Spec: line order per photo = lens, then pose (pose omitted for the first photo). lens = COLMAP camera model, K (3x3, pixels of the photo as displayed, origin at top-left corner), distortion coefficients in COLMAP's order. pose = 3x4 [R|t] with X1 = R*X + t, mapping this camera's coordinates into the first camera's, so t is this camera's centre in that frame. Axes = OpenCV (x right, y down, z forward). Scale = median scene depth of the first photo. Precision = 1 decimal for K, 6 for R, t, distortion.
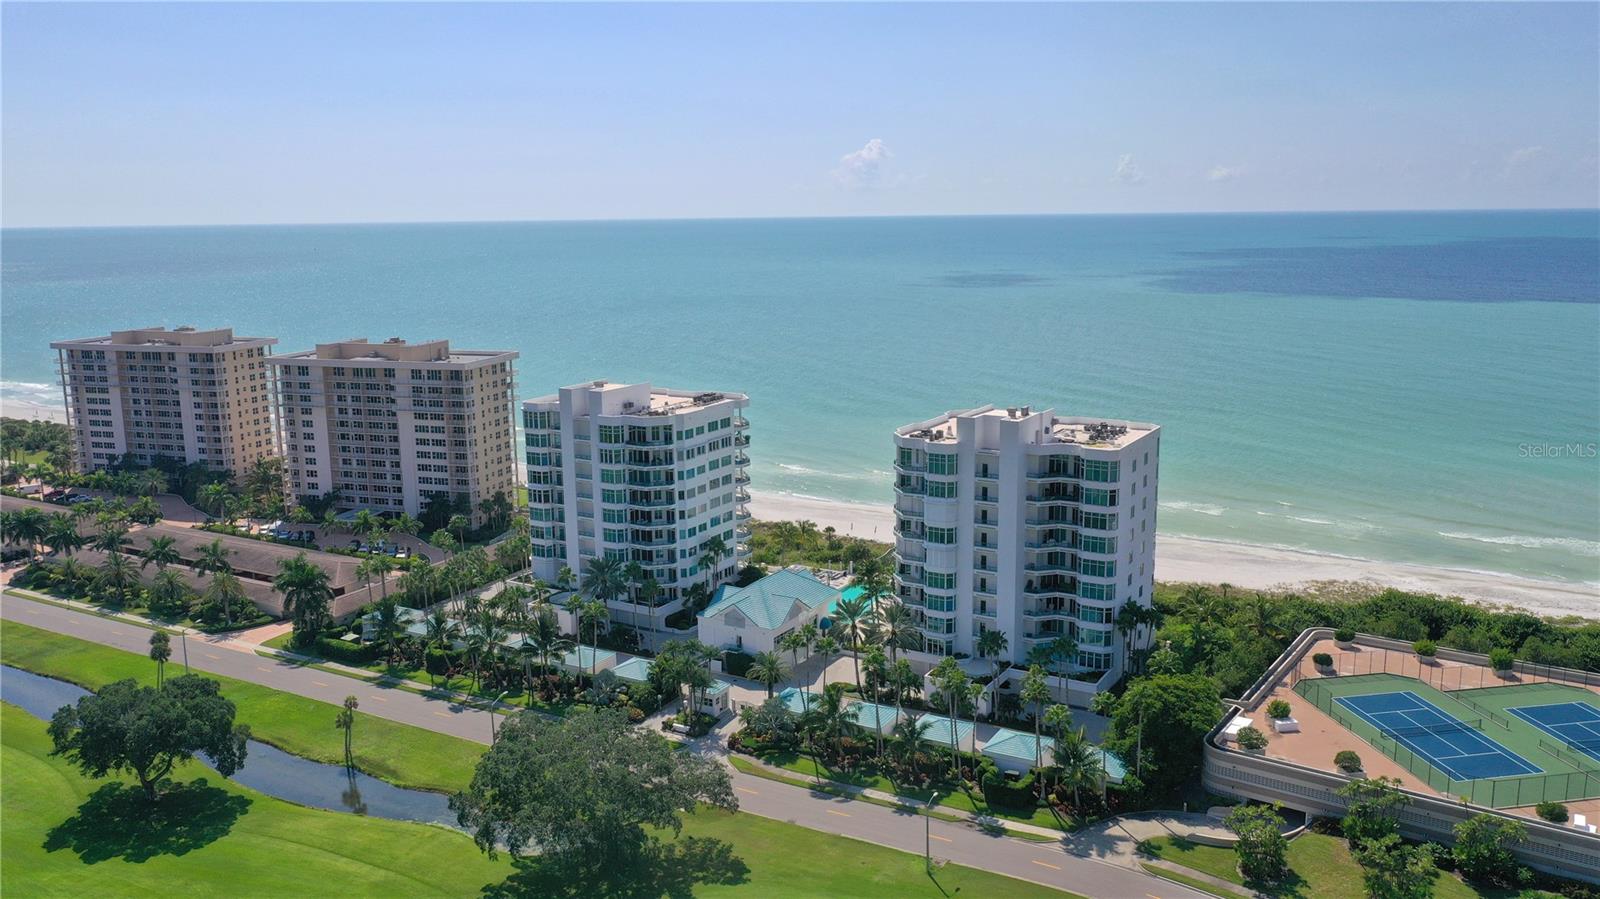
lens RADIAL K [[1257.5, 0, 800.0], [0, 1257.5, 449.5], [0, 0, 1]] dist [-0.032632, 0.004073]
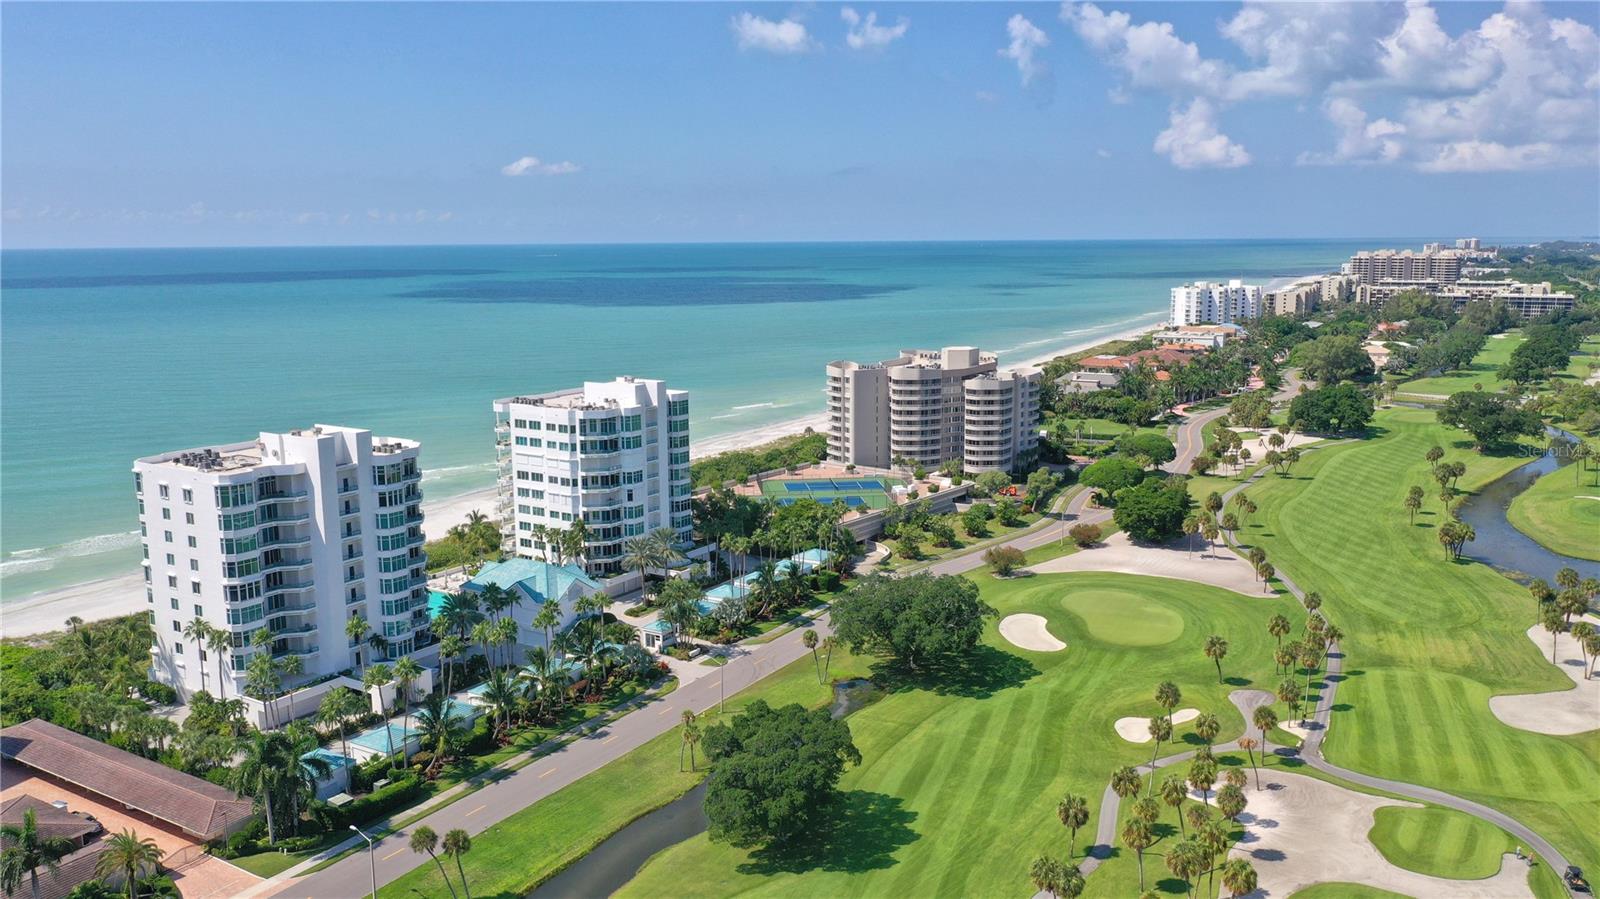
lens RADIAL K [[1257.5, 0, 800.0], [0, 1257.5, 449.5], [0, 0, 1]] dist [-0.032632, 0.004073]
pose [[0.052874, -0.156075, 0.986329, -1.157407], [0.207436, 0.967882, 0.142036, -0.109911], [-0.976819, 0.197090, 0.083551, 0.702331]]
